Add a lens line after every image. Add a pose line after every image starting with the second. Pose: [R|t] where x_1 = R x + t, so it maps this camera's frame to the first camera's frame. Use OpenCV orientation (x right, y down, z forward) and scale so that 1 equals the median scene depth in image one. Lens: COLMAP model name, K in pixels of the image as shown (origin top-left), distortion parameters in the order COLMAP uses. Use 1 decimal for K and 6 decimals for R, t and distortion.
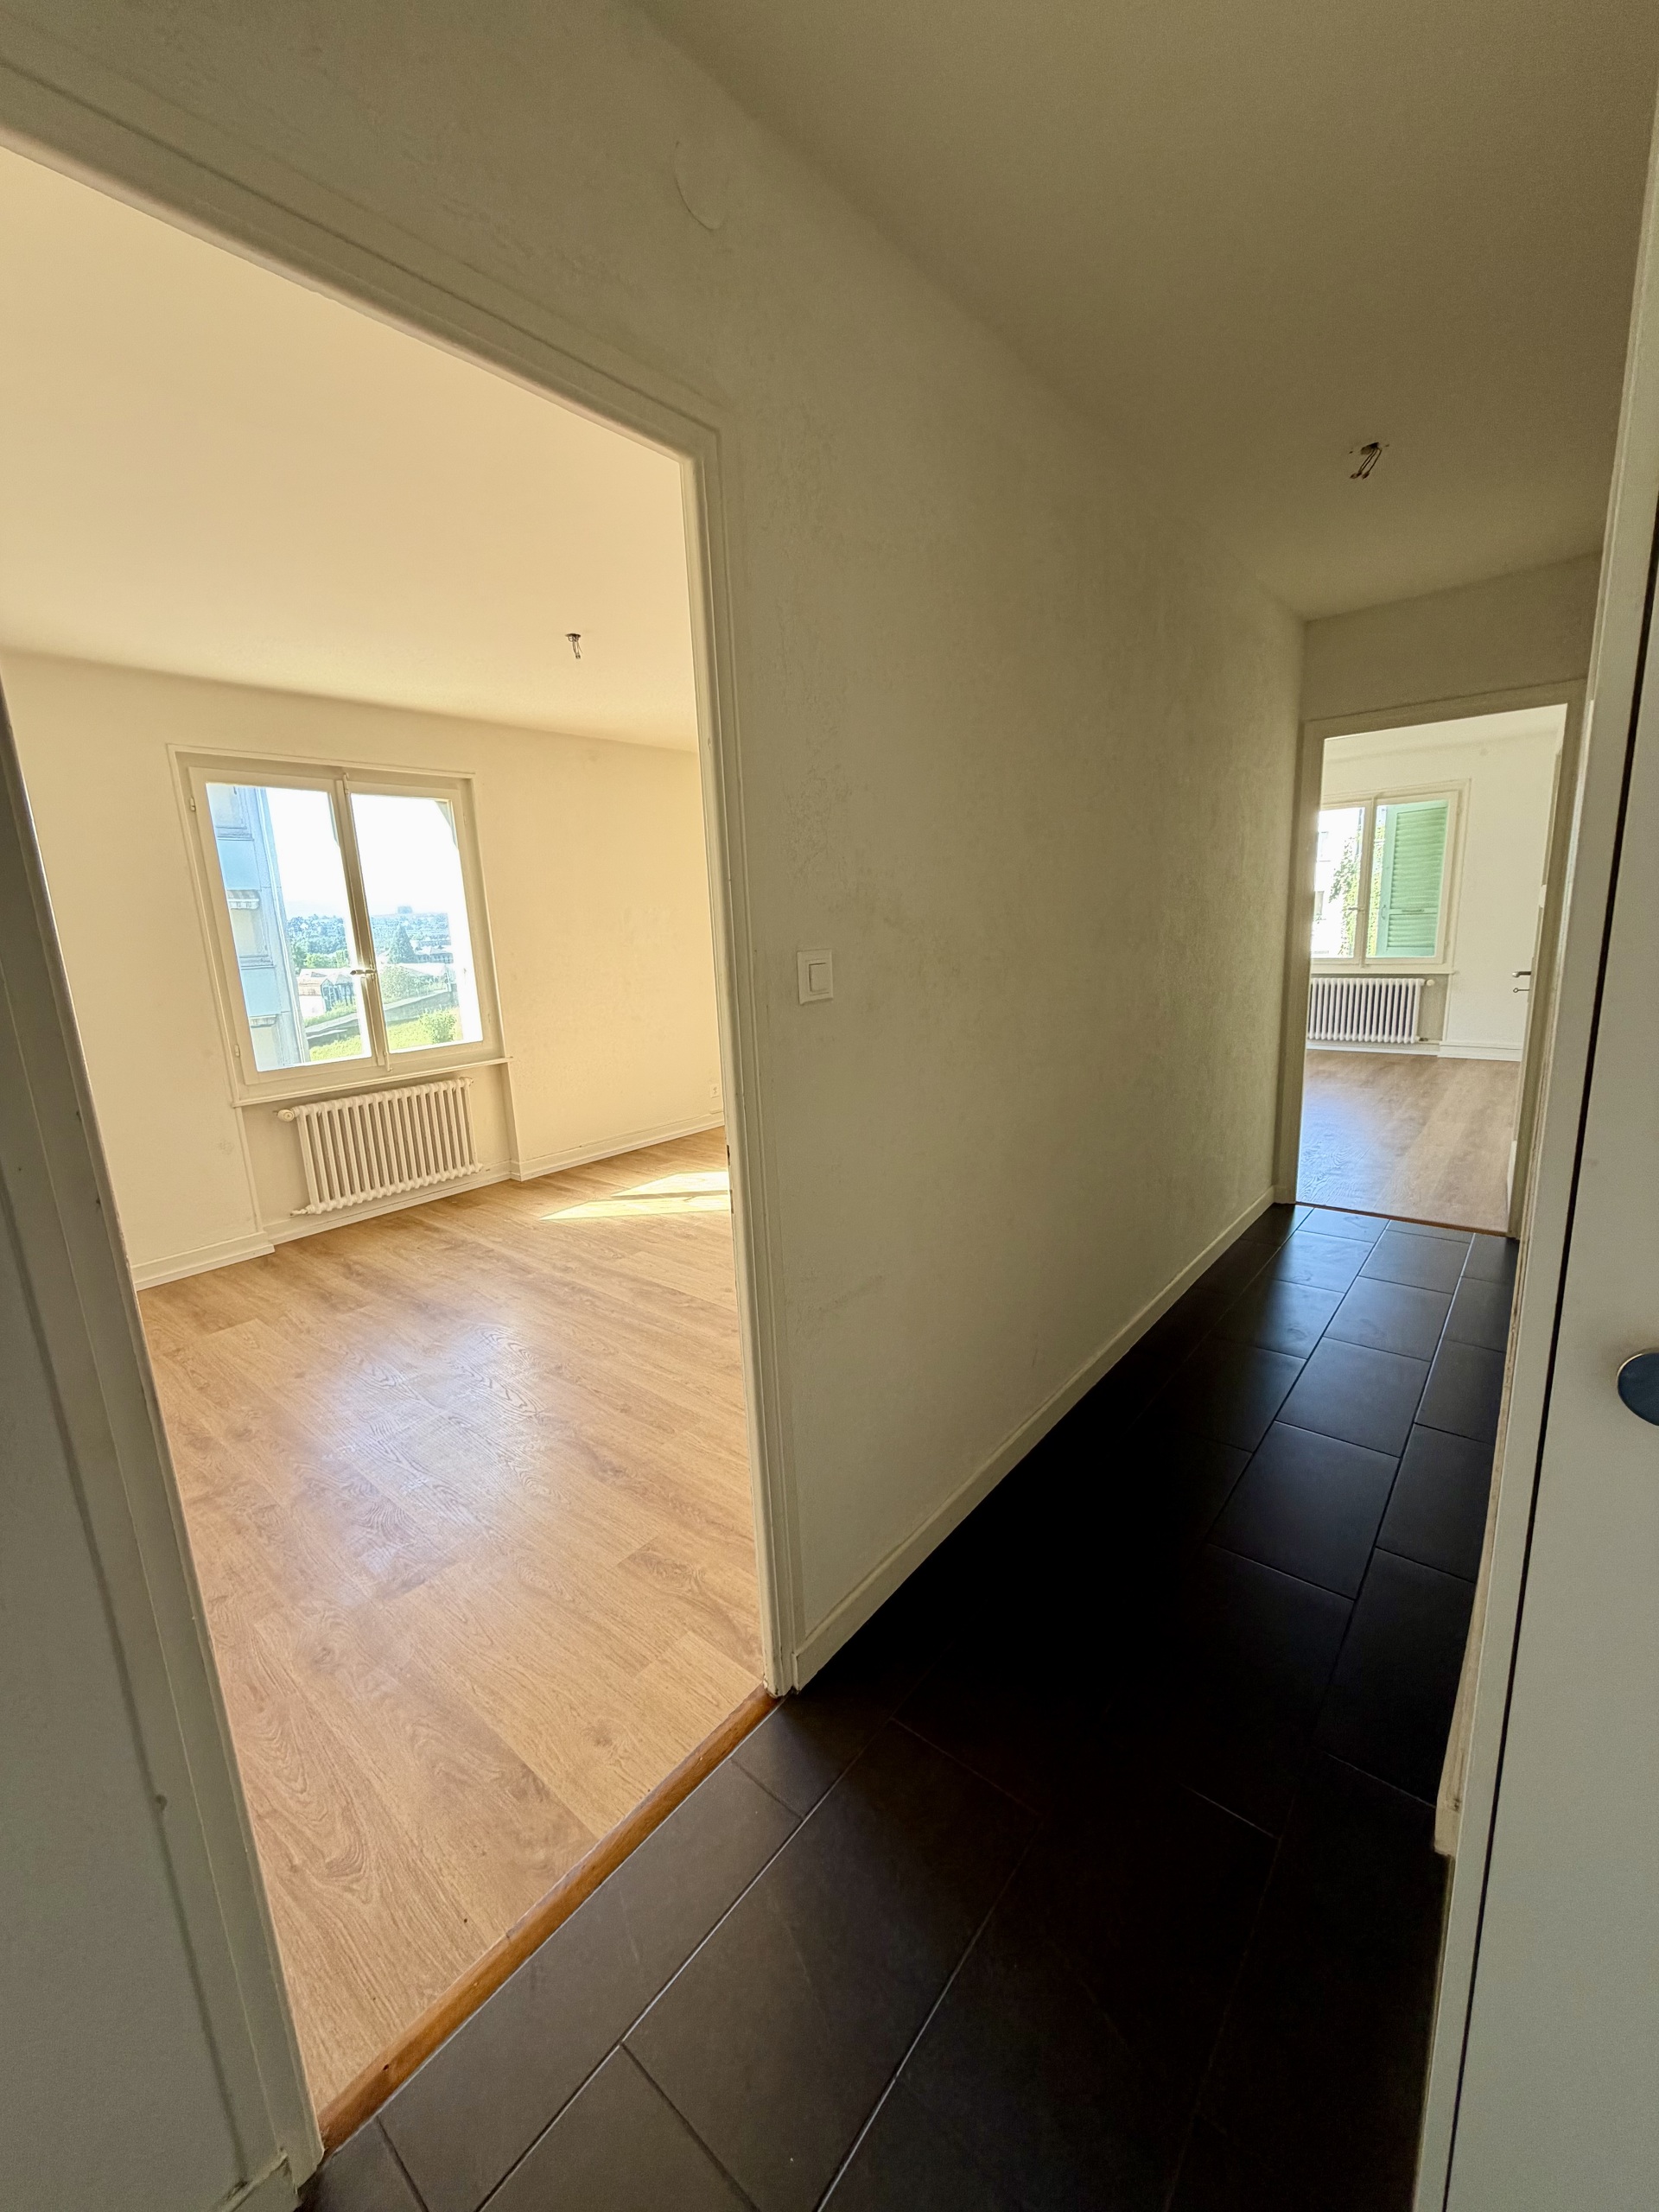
lens RADIAL K [[884.4, 0, 830.8], [0, 884.4, 1102.1], [0, 0, 1]] dist [-0.000585, 0.000646]
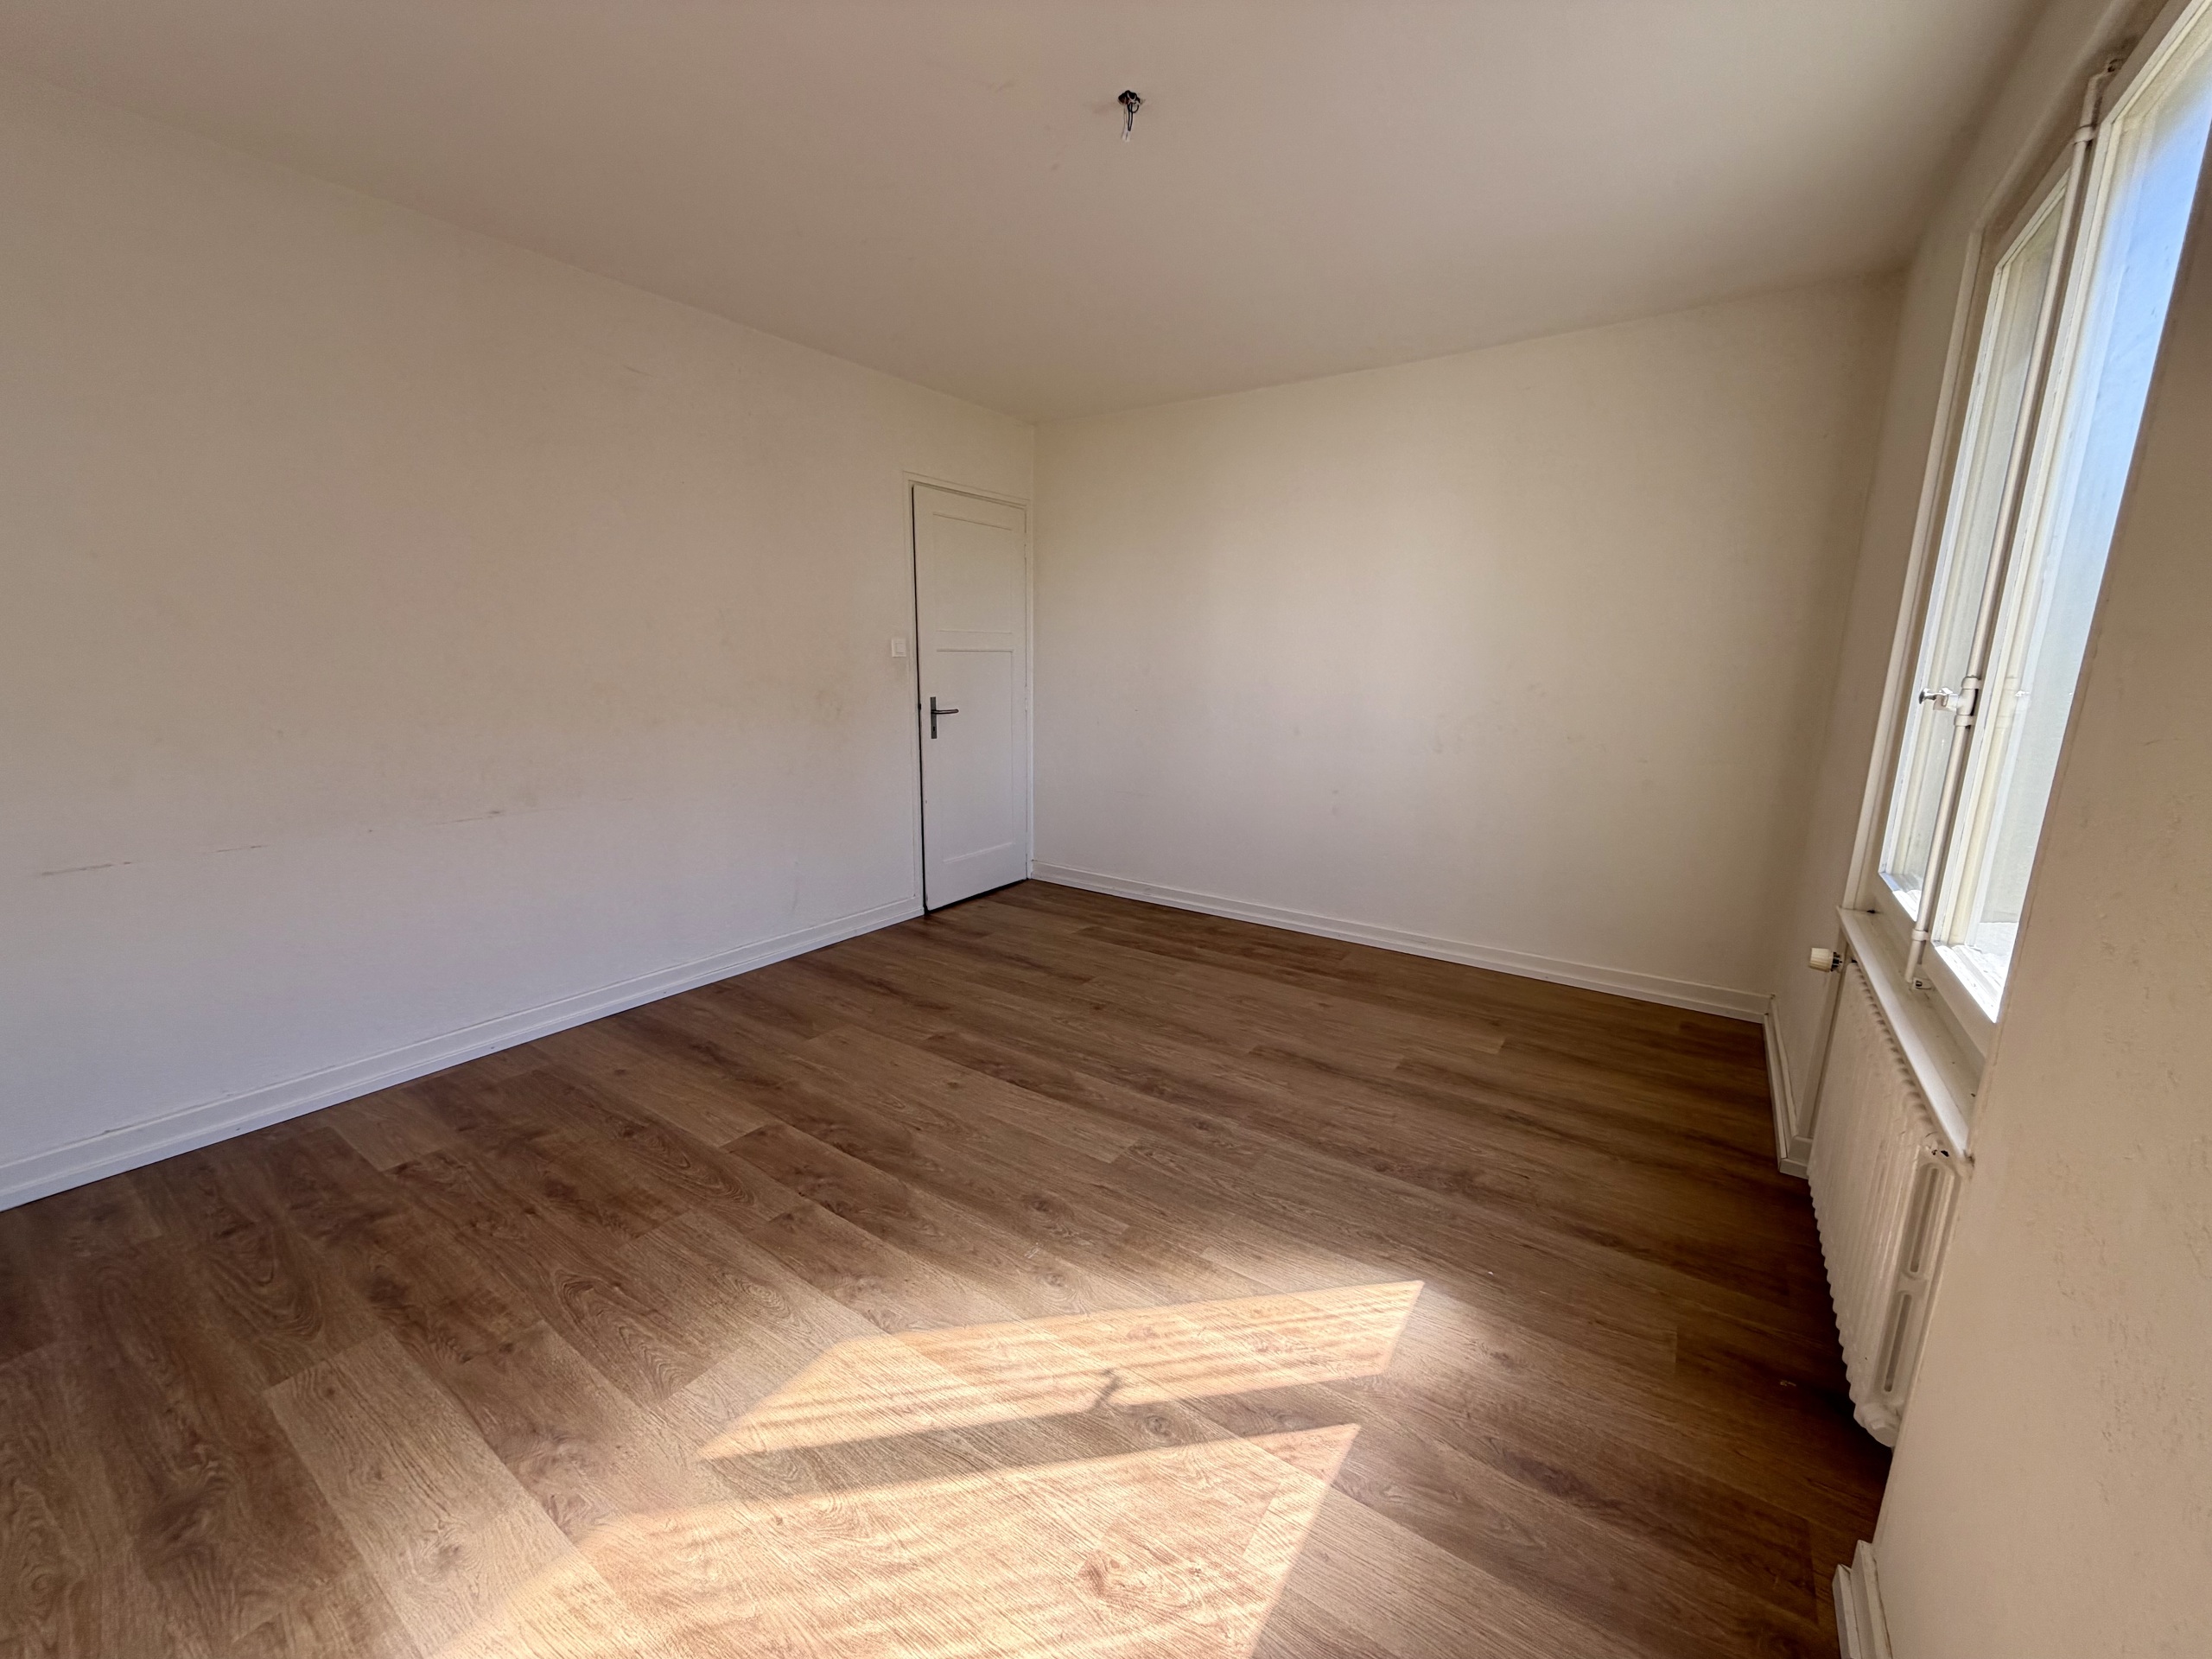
lens RADIAL K [[884.4, 0, 1106.0], [0, 884.4, 829.5], [0, 0, 1]] dist [-0.000585, 0.000646]
pose [[-0.994762, 0.049535, -0.089412, -0.166448], [0.009830, 0.917036, 0.398683, -0.267937], [0.101743, 0.395716, -0.912720, 1.424579]]
